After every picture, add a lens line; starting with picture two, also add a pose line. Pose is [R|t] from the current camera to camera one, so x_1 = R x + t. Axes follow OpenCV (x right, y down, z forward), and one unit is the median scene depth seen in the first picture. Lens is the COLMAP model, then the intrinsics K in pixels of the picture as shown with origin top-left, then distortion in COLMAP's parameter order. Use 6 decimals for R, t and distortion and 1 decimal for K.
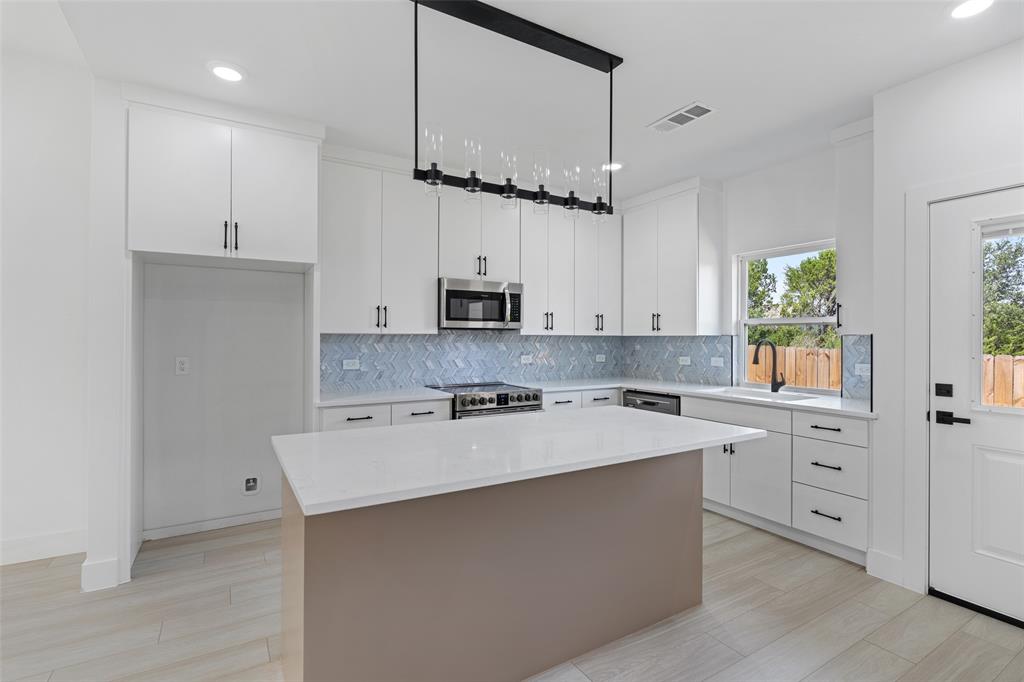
lens RADIAL K [[487.5, 0, 548.2], [0, 487.5, 338.9], [0, 0, 1]] dist [0.016495, -0.001114]
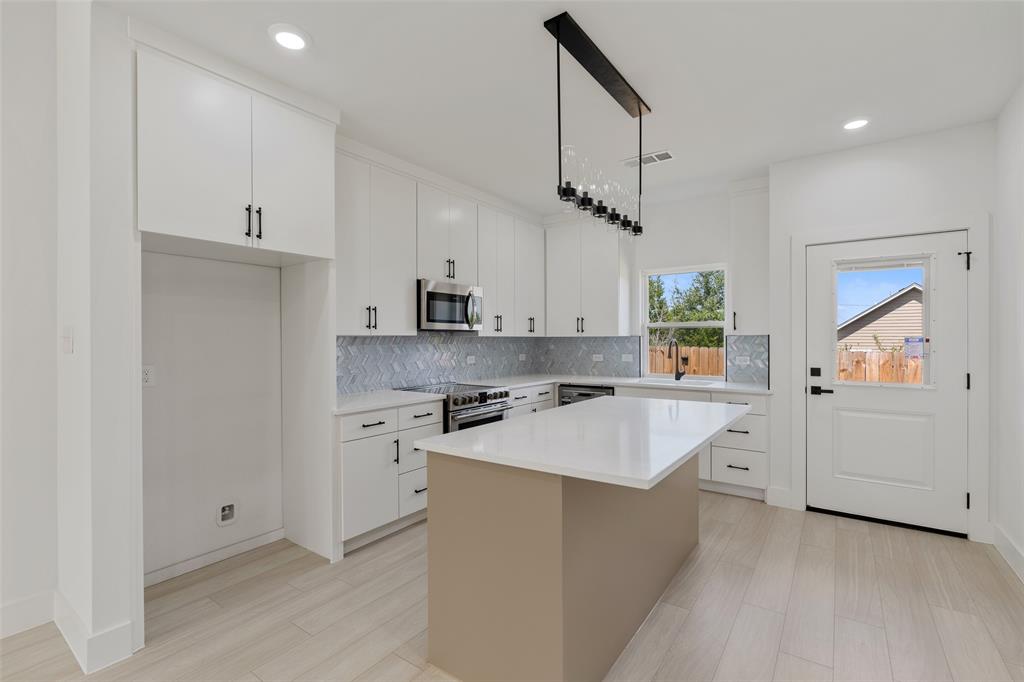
lens RADIAL K [[468.0, 0, 537.4], [0, 468.0, 342.3], [0, 0, 1]] dist [0.015277, 0.002245]
pose [[0.913164, -0.008745, 0.407499, -0.379111], [0.007068, 0.999959, 0.005620, -0.000131], [-0.407532, -0.002252, 0.913188, 0.027788]]
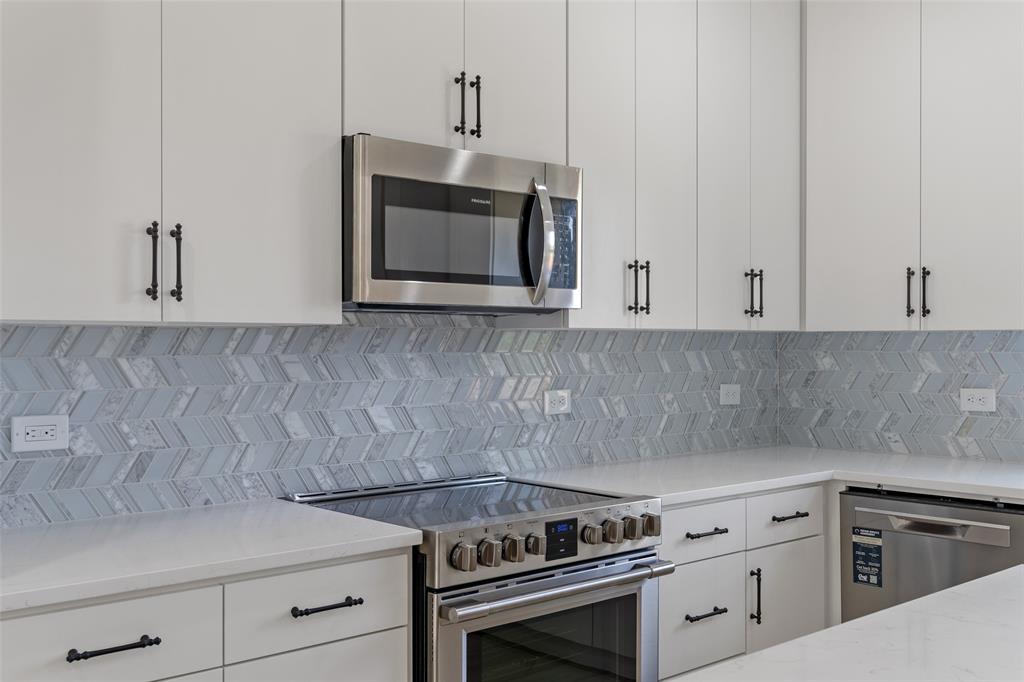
lens RADIAL K [[1043.2, 0, 529.8], [0, 1043.2, 350.6], [0, 0, 1]] dist [-0.008257, 0.000000]
pose [[0.987612, -0.004549, 0.156852, -0.206224], [0.003379, 0.999964, 0.007722, 0.000913], [-0.156881, -0.007096, 0.987592, 0.341782]]
